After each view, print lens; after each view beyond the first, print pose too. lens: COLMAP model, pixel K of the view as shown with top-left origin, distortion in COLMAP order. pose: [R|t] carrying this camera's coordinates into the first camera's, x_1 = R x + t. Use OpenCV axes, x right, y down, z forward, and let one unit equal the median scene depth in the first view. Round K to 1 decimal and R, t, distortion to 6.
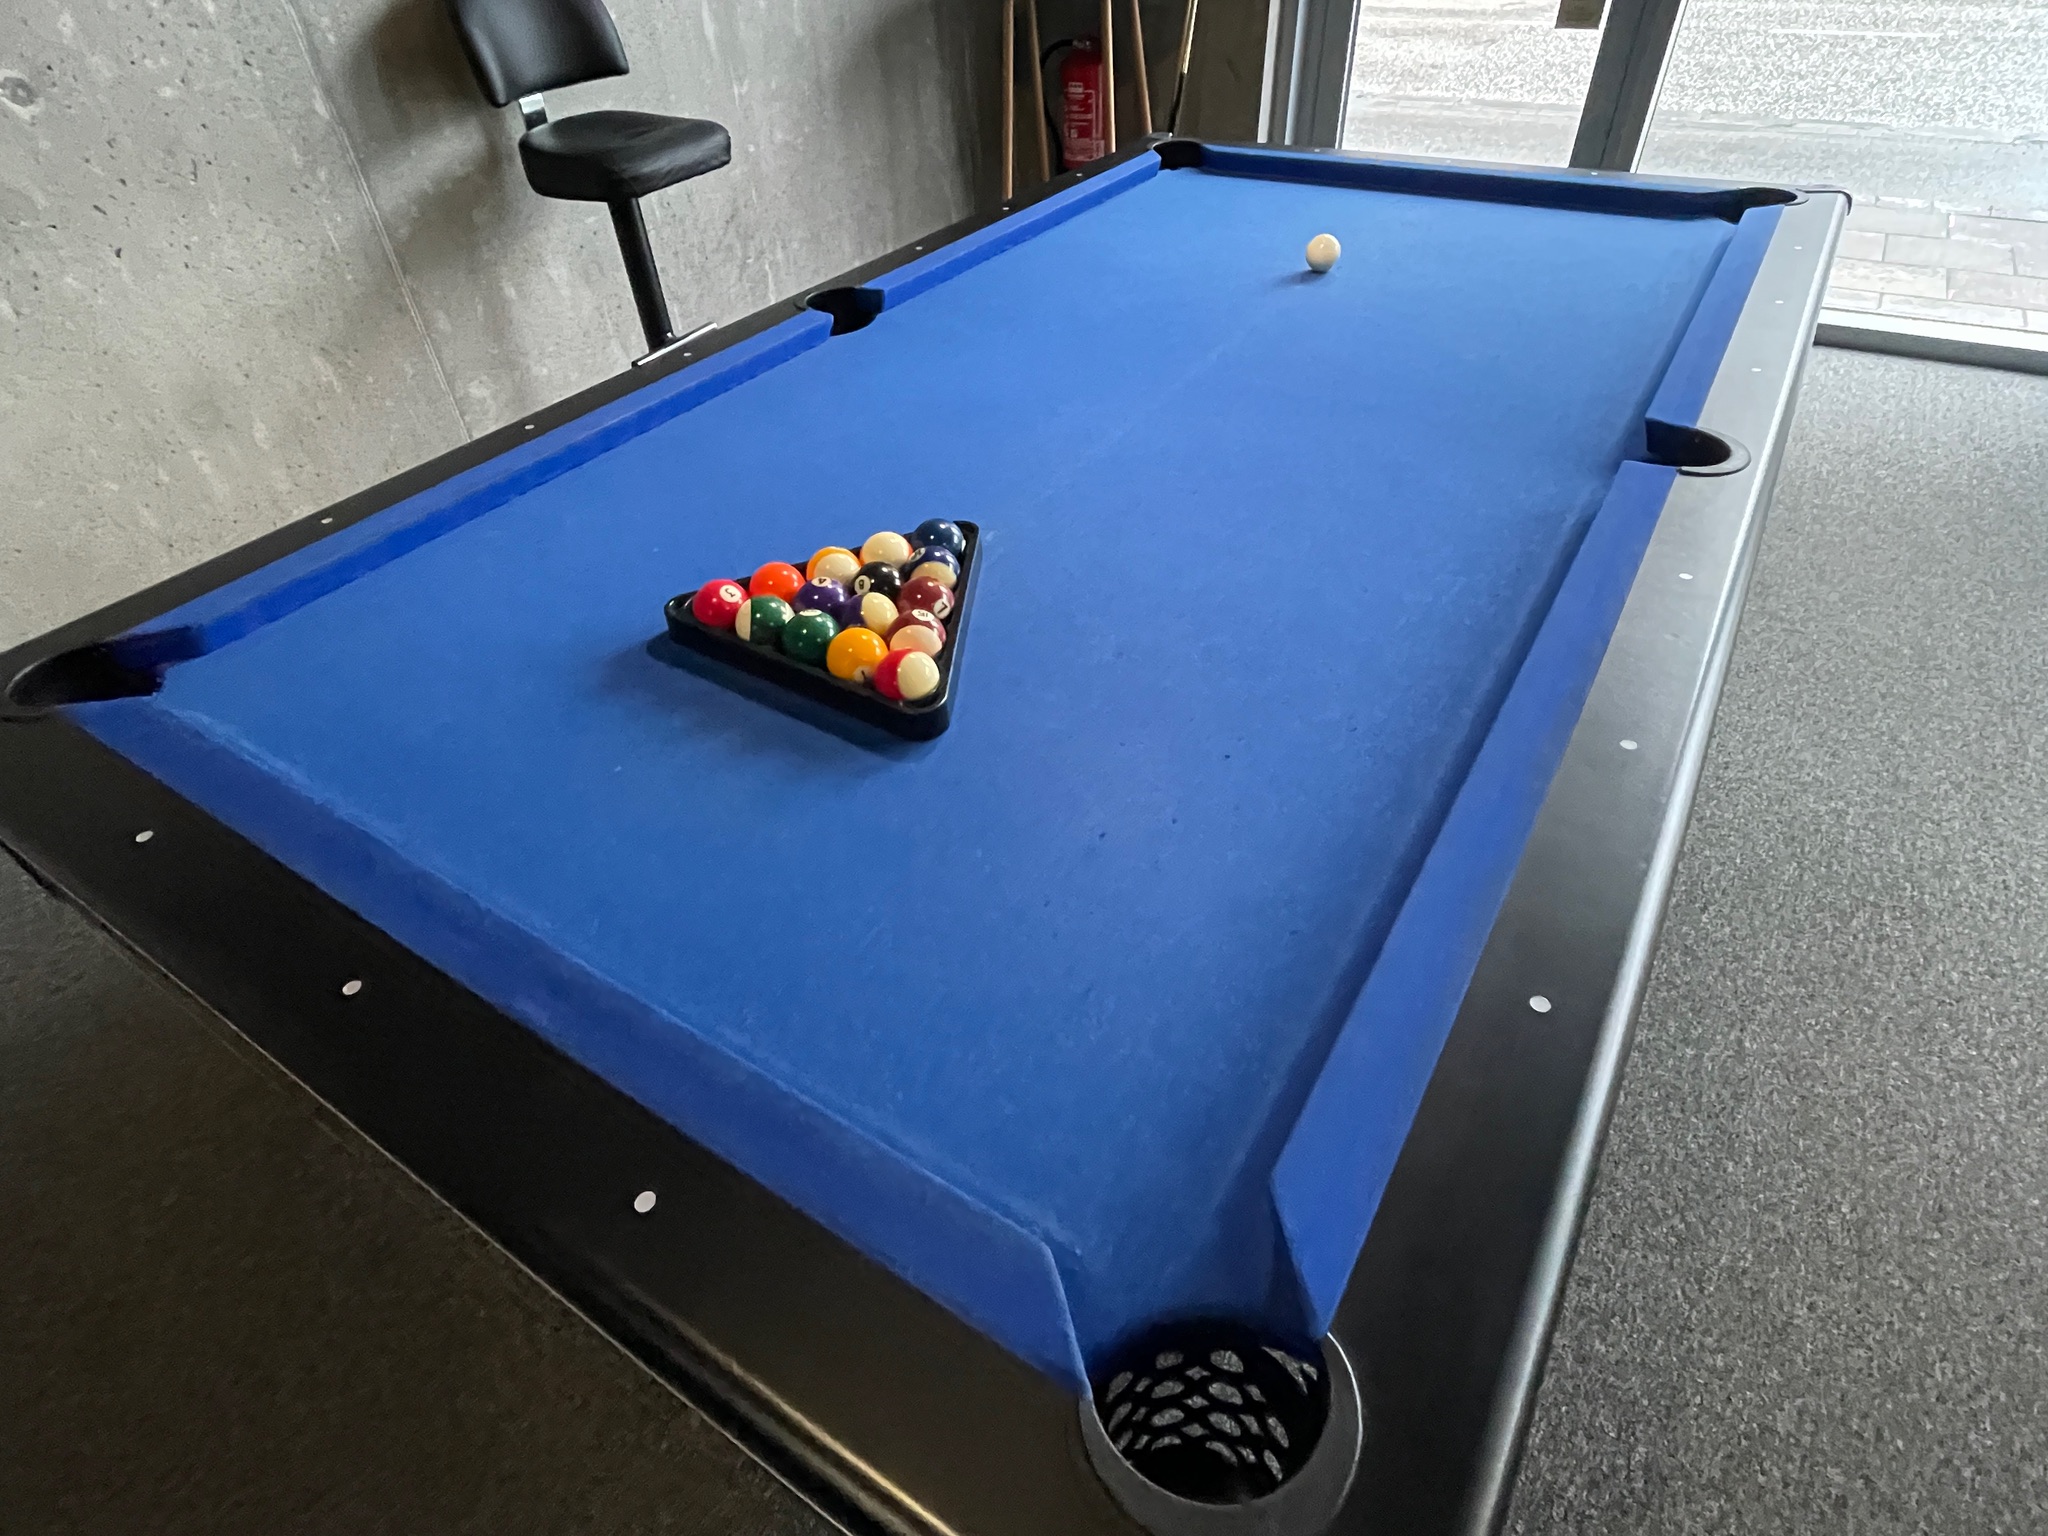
lens RADIAL K [[1064.7, 0, 1024.0], [0, 1064.7, 768.0], [0, 0, 1]] dist [-0.000452, 0.000179]
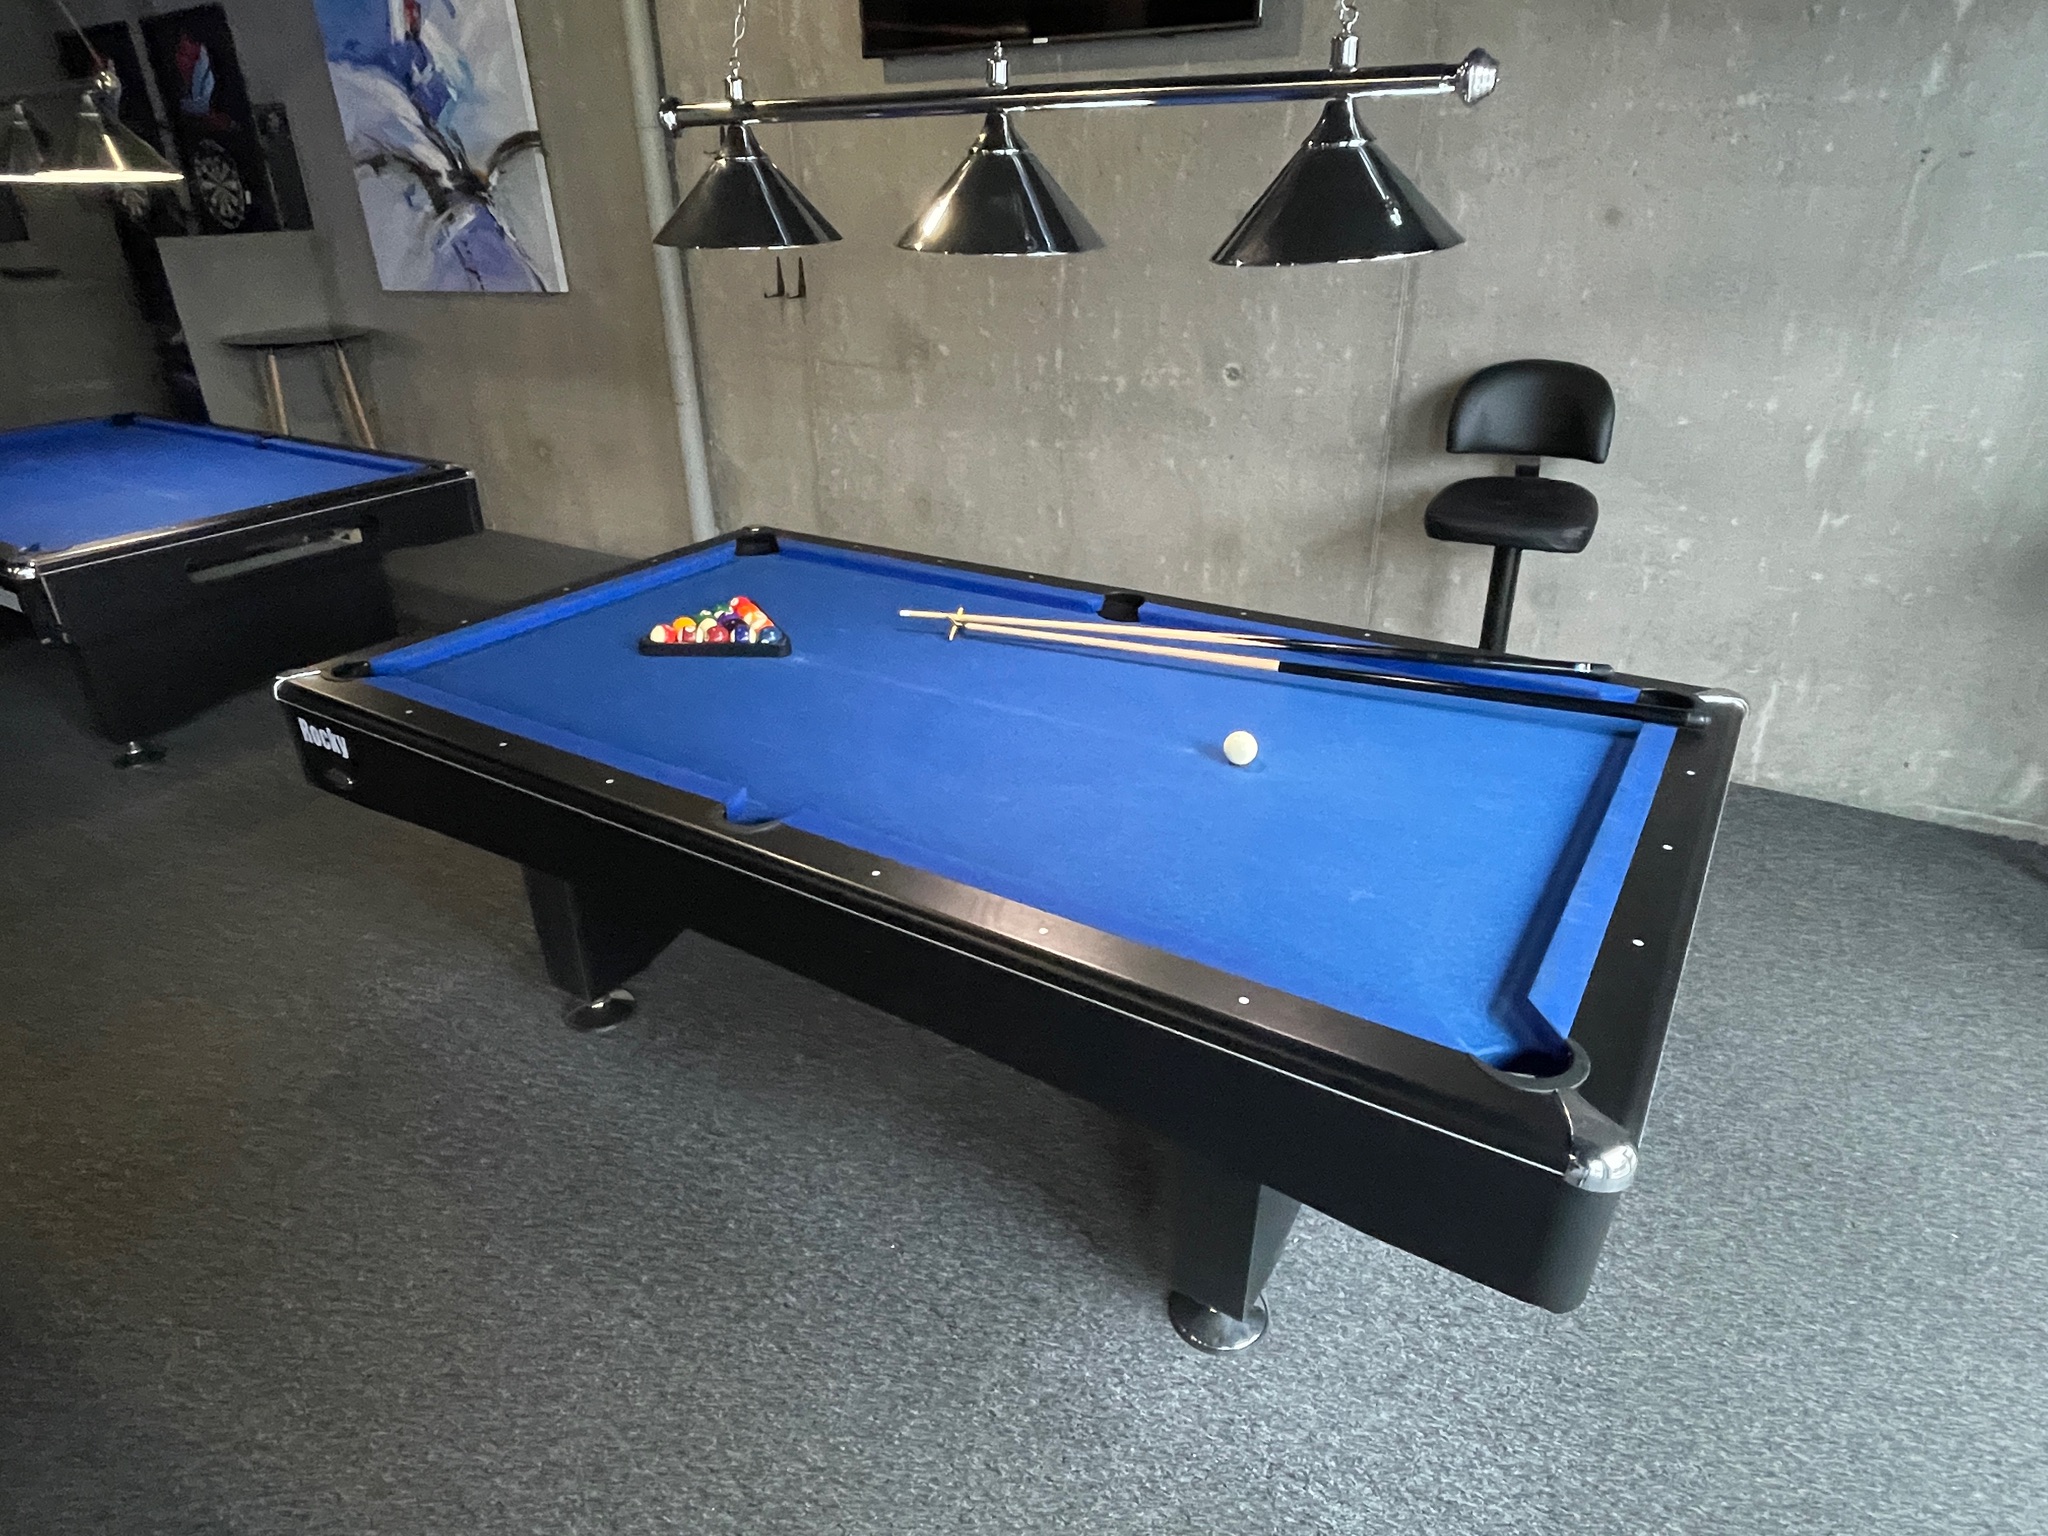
lens RADIAL K [[1201.3, 0, 1018.2], [0, 1201.3, 771.5], [0, 0, 1]] dist [-0.001187, 0.003605]
pose [[-0.000945, 0.485020, -0.874502, 0.986417], [-0.647764, 0.665935, 0.370044, -0.572561], [0.761840, 0.566821, 0.313549, 0.367139]]
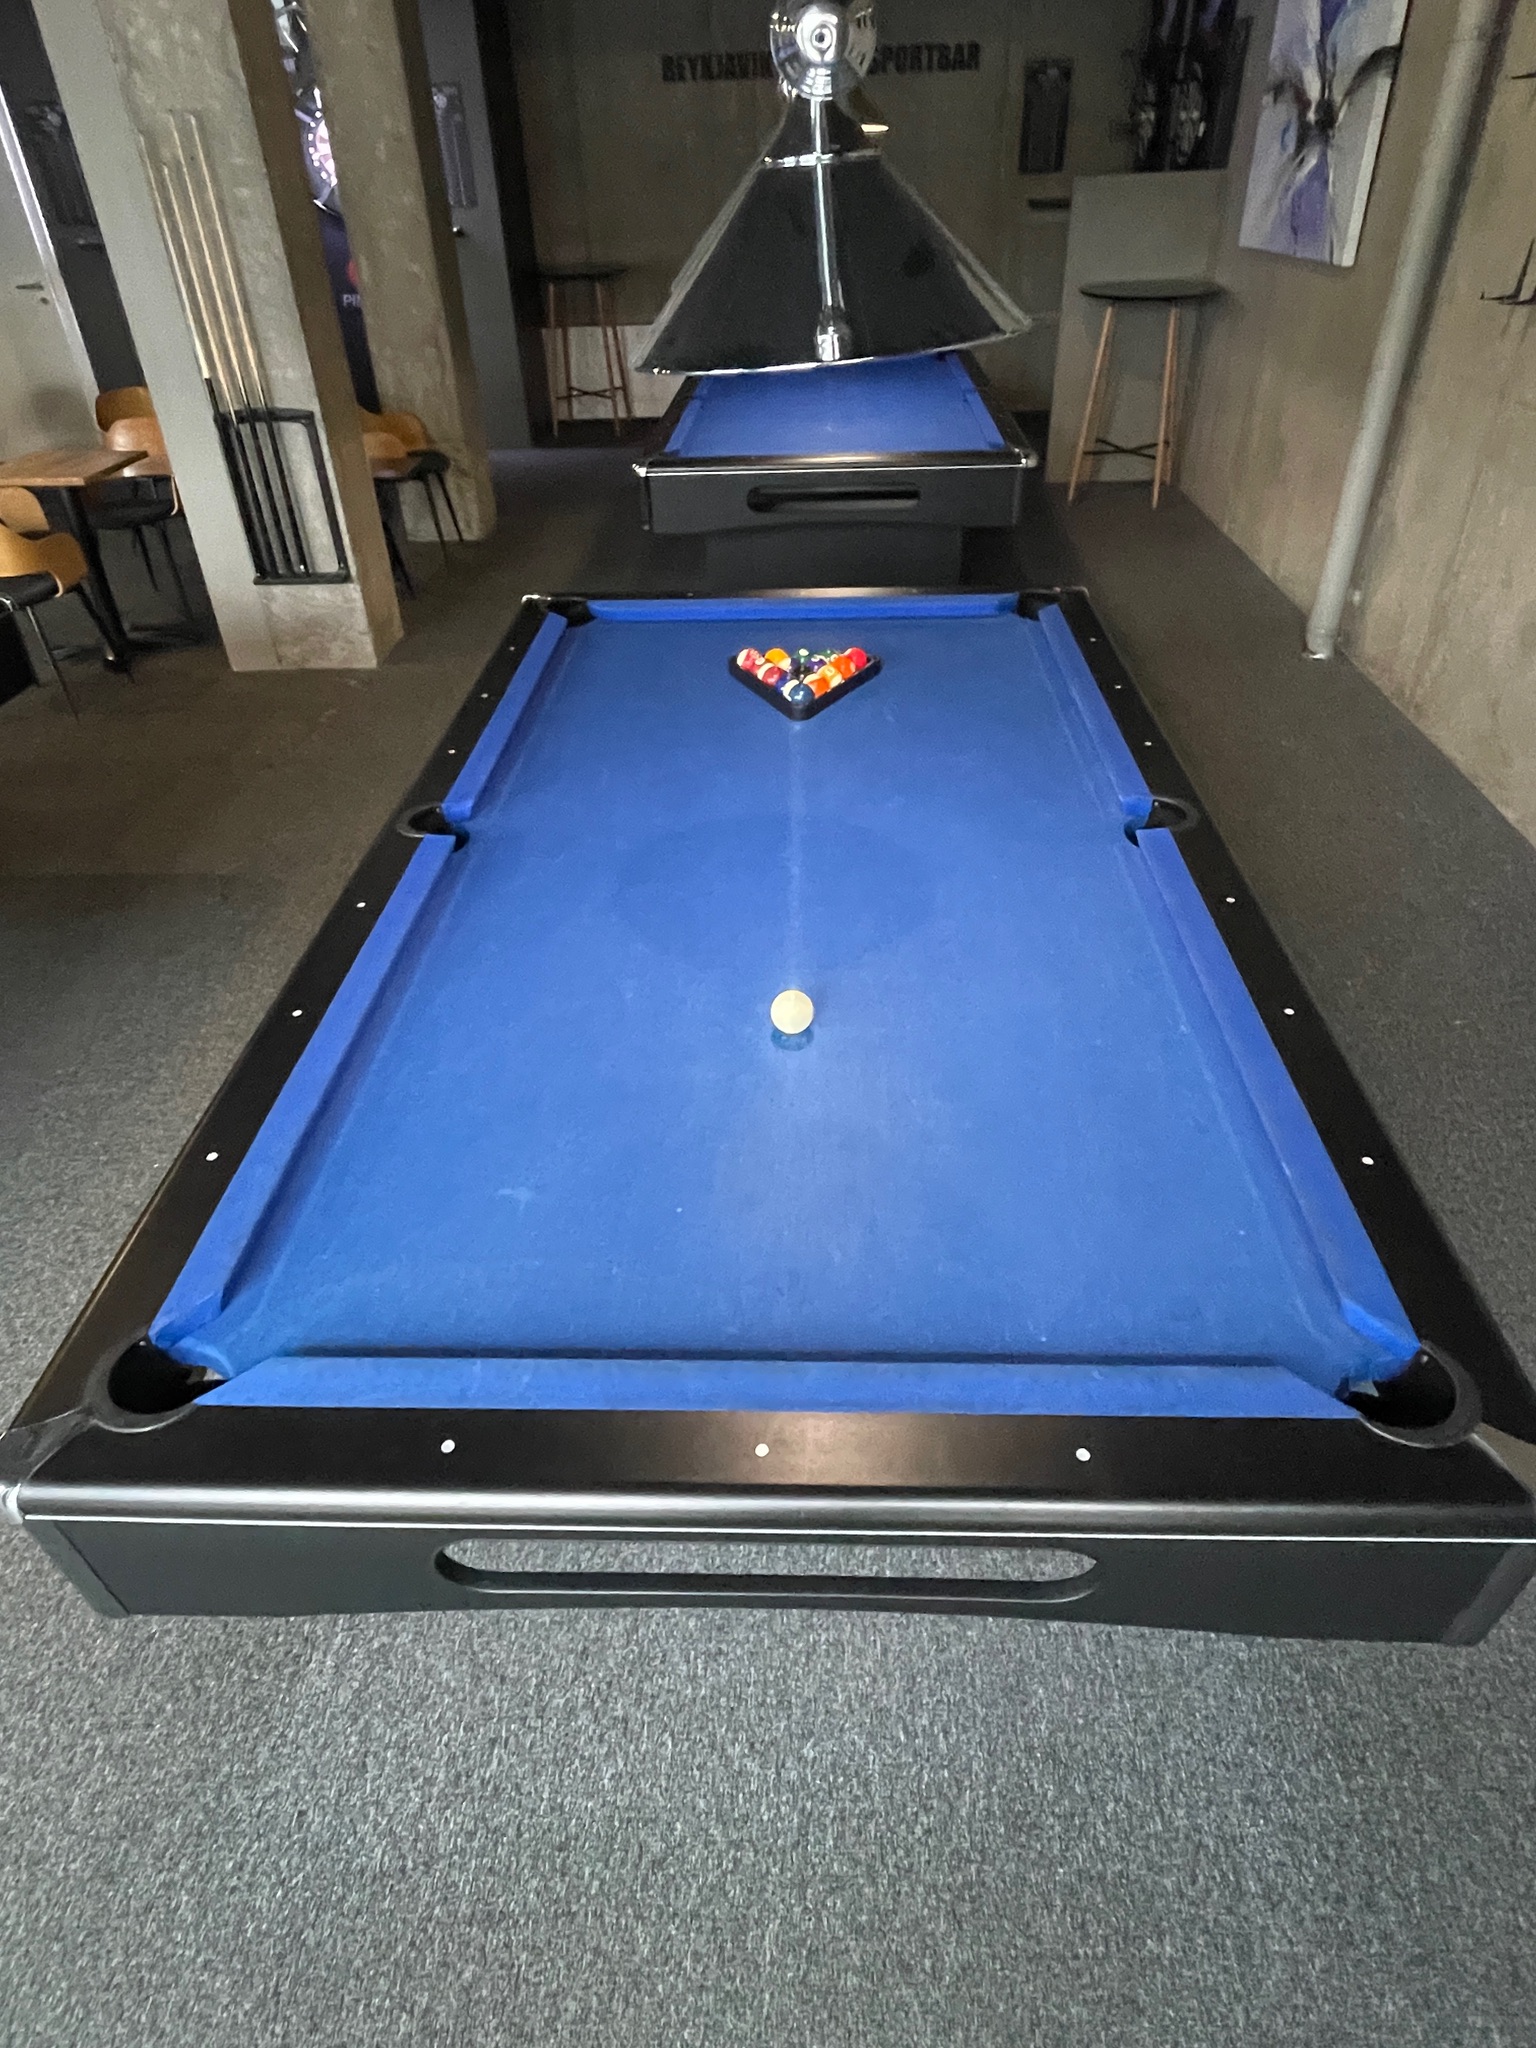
lens RADIAL K [[1201.3, 0, 762.4], [0, 1201.3, 1031.6], [0, 0, 1]] dist [-0.001187, 0.003605]
pose [[-0.859040, 0.361336, -0.362611, 0.473315], [-0.284370, 0.252161, 0.924958, -0.982317], [0.425657, 0.897692, -0.113863, 0.836111]]
